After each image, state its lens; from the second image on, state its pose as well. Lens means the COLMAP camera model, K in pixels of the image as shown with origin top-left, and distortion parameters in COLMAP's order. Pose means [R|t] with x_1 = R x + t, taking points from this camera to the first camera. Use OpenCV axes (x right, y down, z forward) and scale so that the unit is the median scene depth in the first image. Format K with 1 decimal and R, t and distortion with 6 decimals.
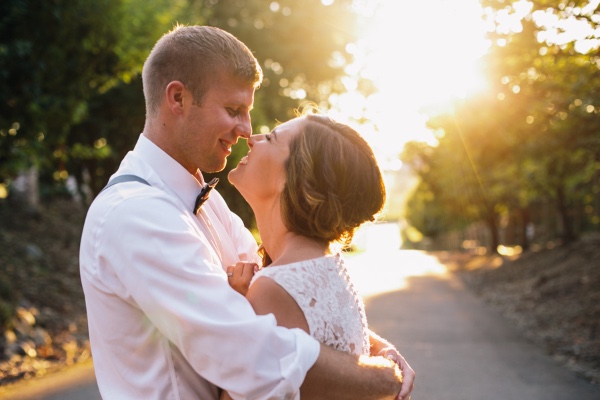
lens RADIAL K [[892.0, 0, 300.0], [0, 892.0, 200.0], [0, 0, 1]] dist [-0.024453, -0.144993]
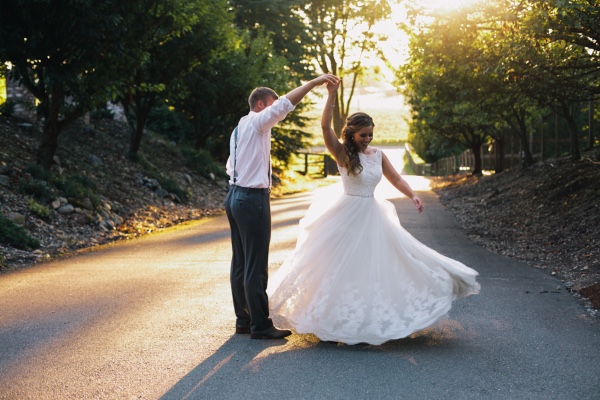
lens RADIAL K [[892.0, 0, 300.0], [0, 892.0, 200.0], [0, 0, 1]] dist [-0.024453, -0.144993]
pose [[0.999632, 0.025563, -0.009035, 0.010910], [-0.024676, 0.995859, 0.087504, -0.006388], [0.011234, -0.087249, 0.996123, -0.353304]]
